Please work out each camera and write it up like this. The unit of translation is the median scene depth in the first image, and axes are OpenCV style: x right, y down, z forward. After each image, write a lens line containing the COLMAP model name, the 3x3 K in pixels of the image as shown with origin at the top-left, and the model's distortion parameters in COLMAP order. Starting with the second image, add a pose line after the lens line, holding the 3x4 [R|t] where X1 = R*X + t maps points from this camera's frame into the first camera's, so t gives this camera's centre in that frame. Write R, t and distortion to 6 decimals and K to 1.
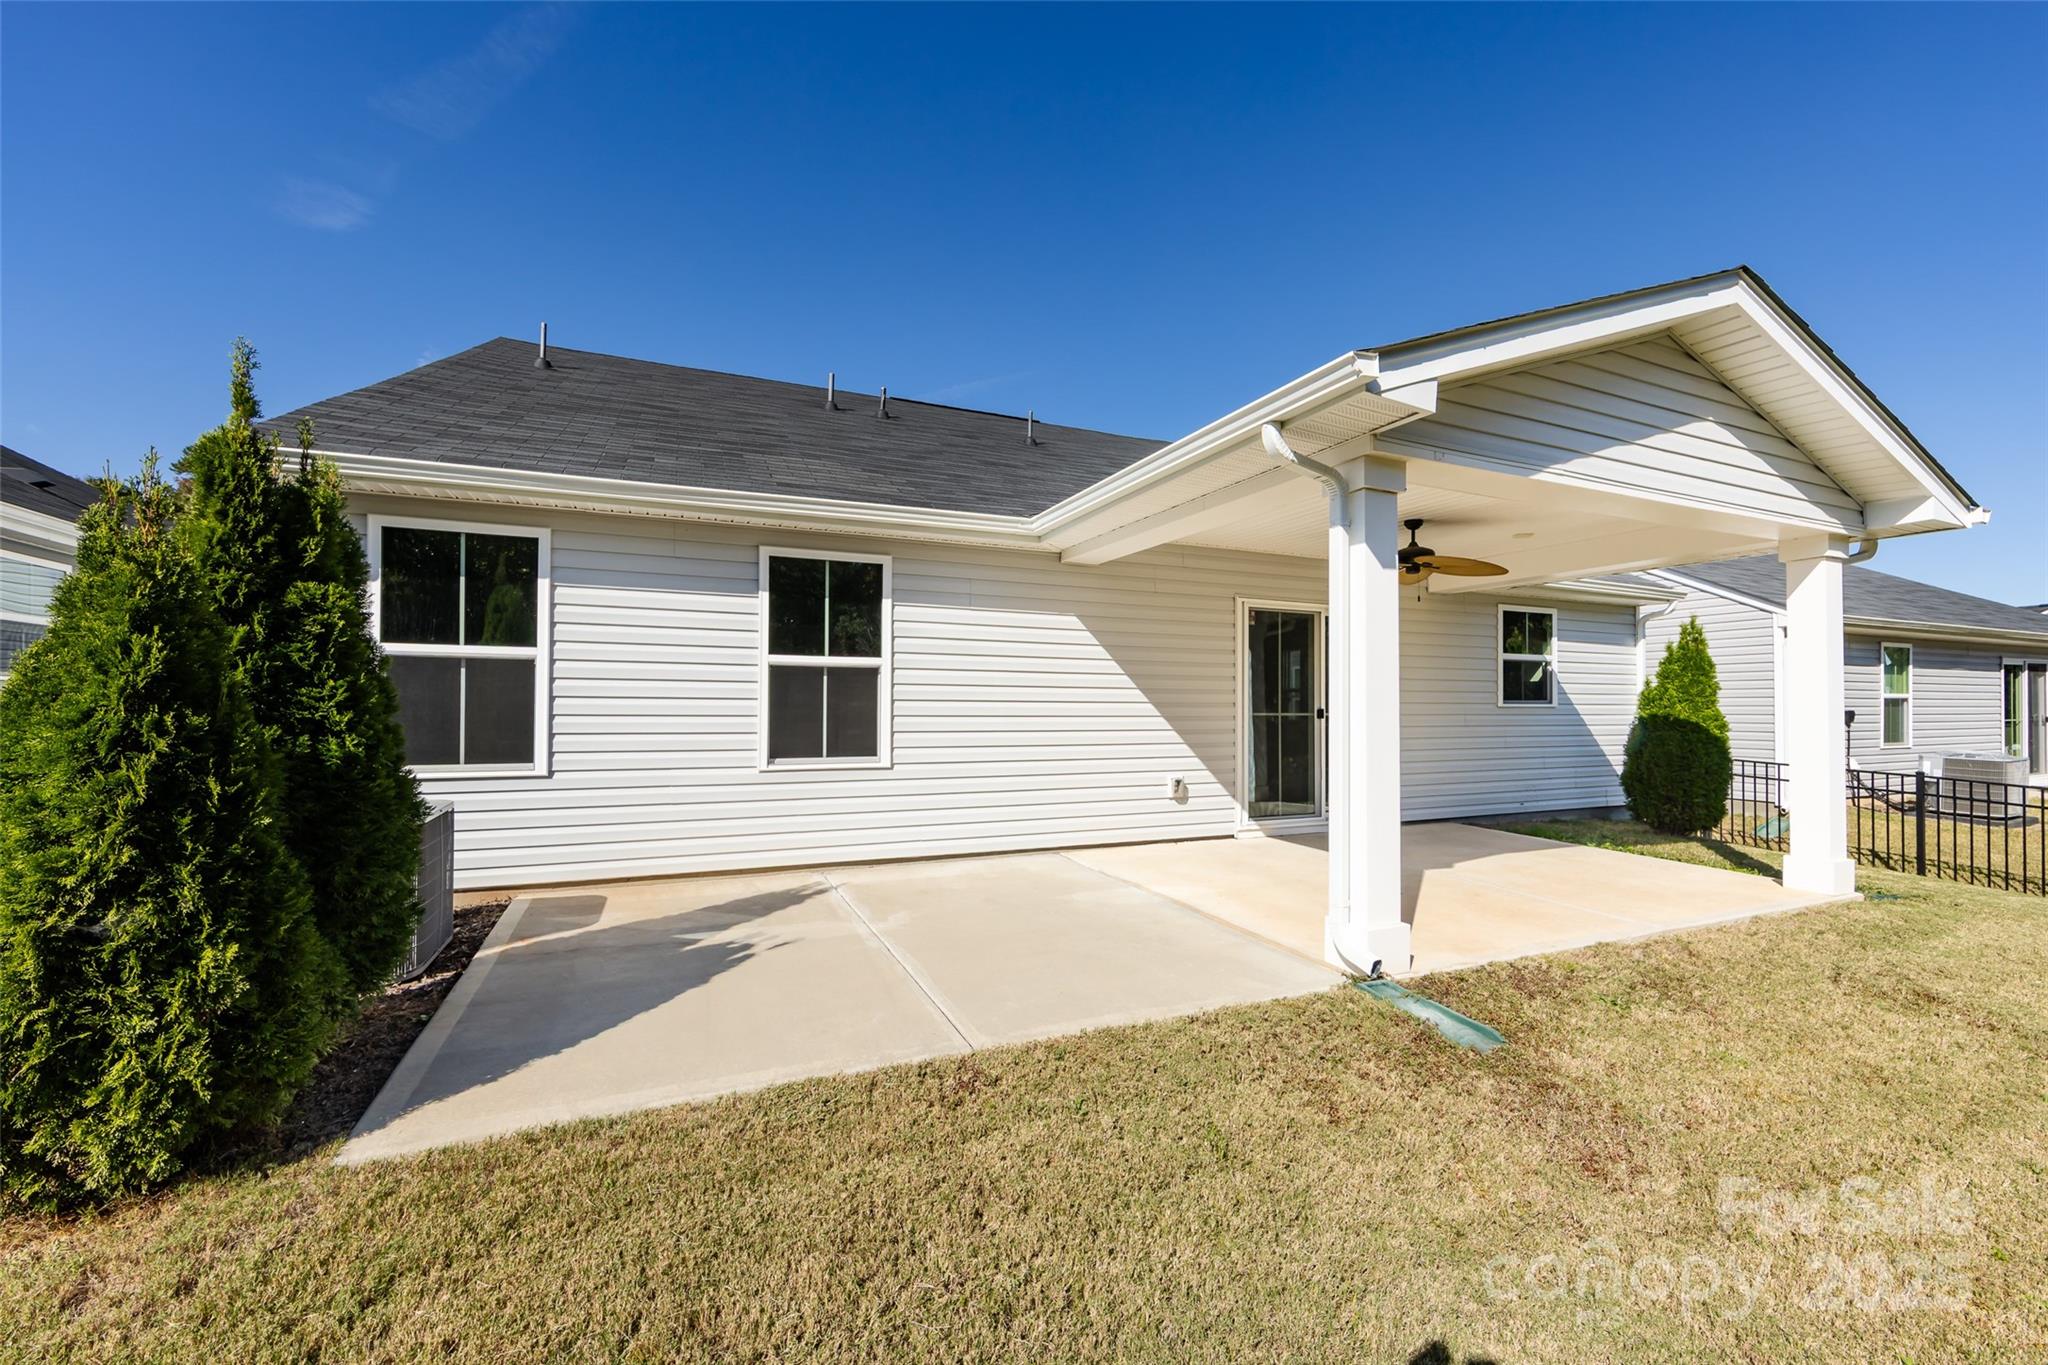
lens RADIAL K [[812.7, 0, 1047.6], [0, 812.7, 693.5], [0, 0, 1]] dist [-0.001293, -0.000233]
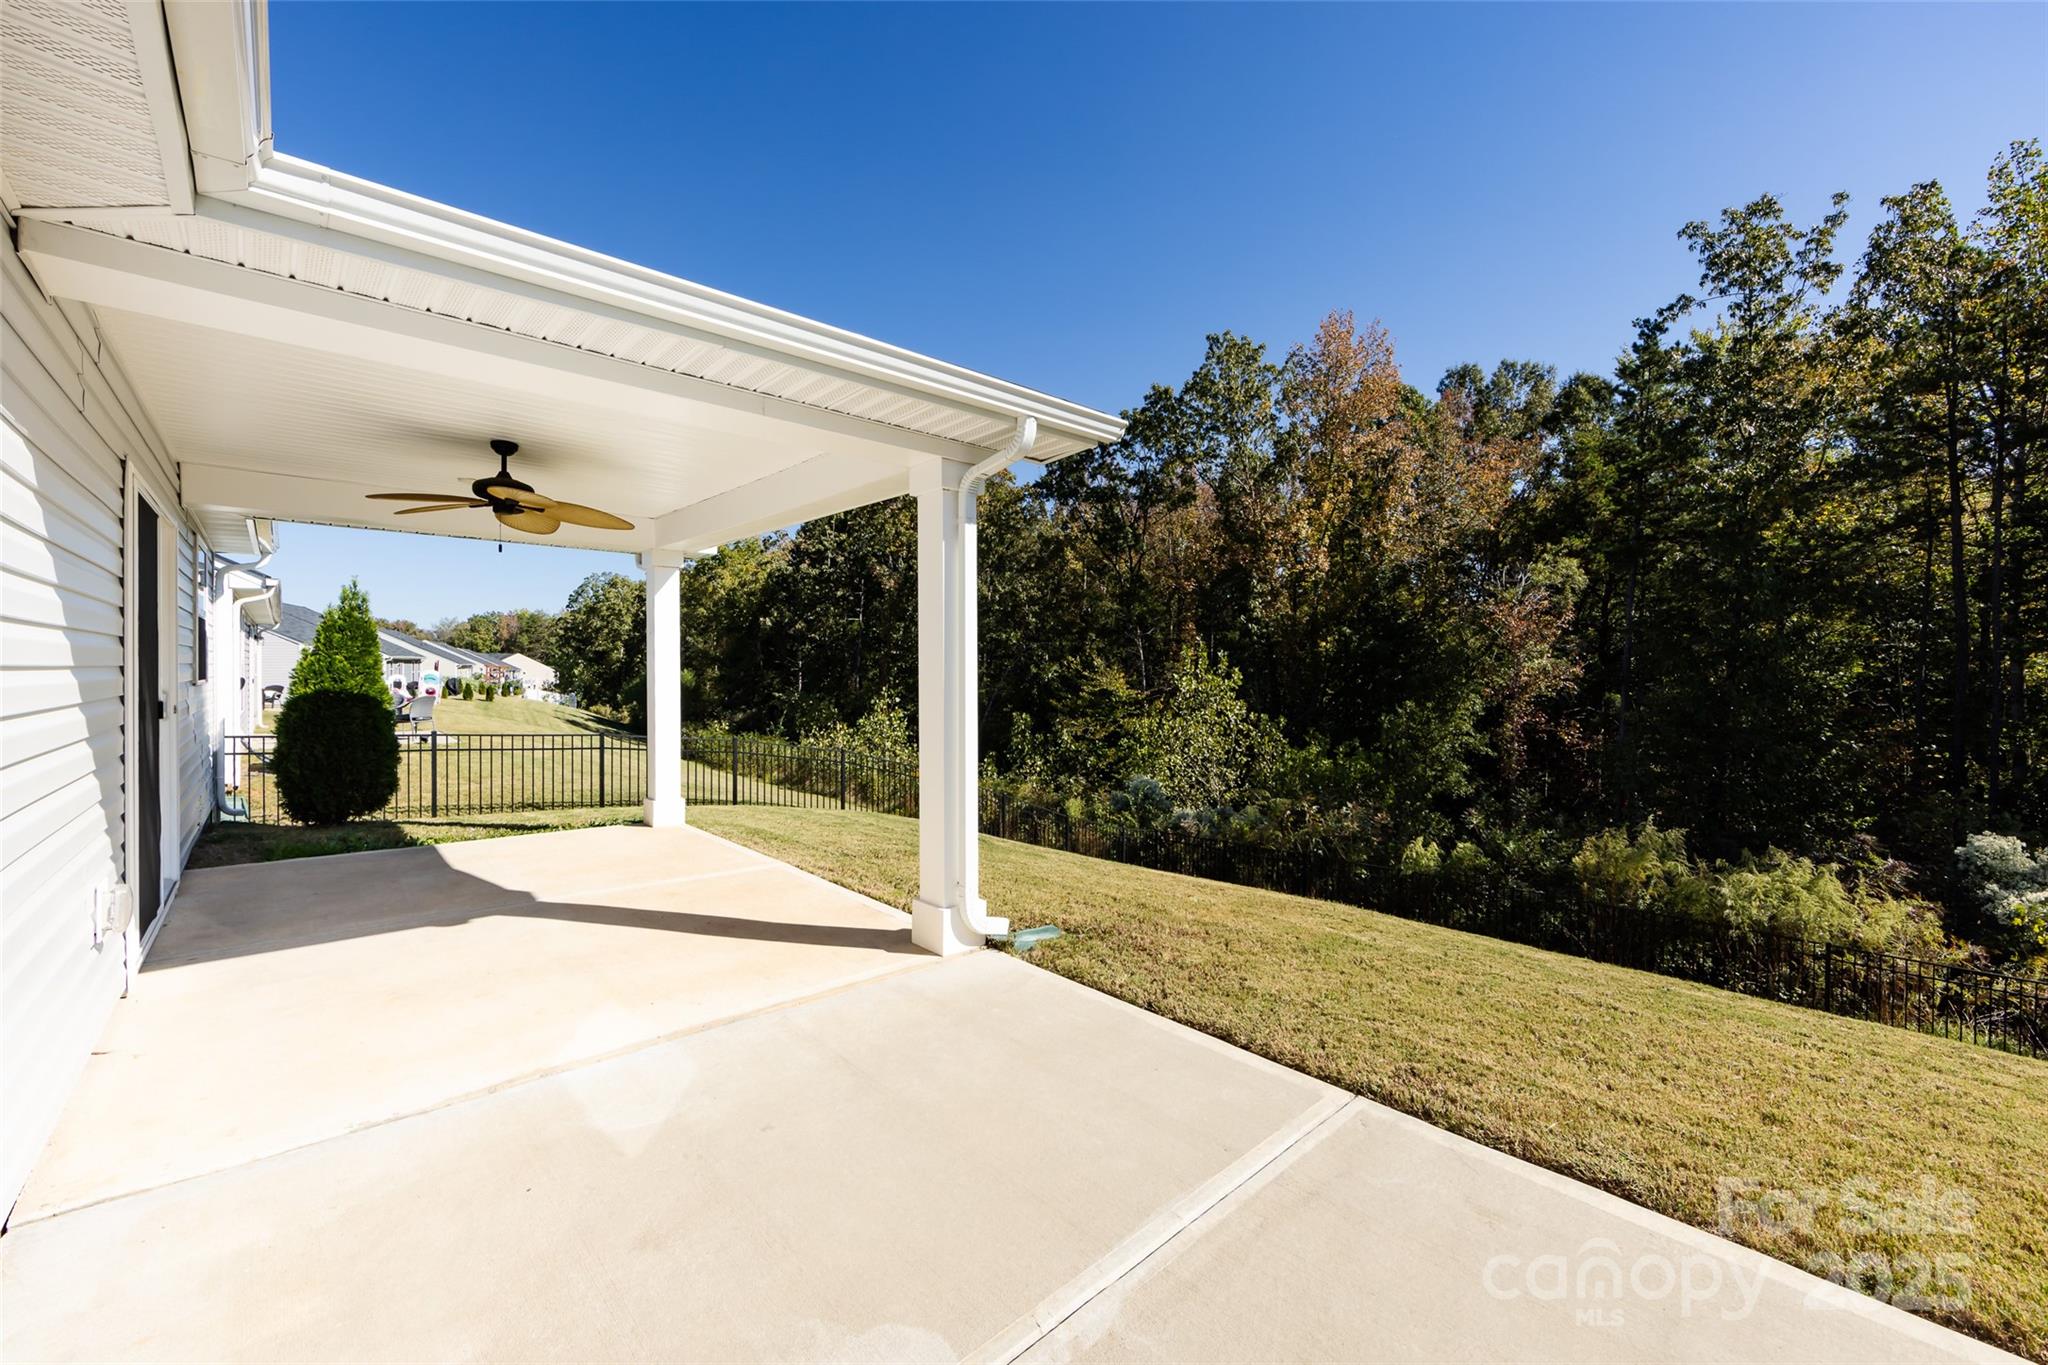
lens RADIAL K [[792.4, 0, 1024.6], [0, 792.4, 670.7], [0, 0, 1]] dist [-0.000878, -0.000266]
pose [[-0.315404, -0.013221, 0.948865, -0.408901], [-0.016288, 0.999831, 0.008517, -0.018882], [-0.948818, -0.012768, -0.315566, 0.819767]]
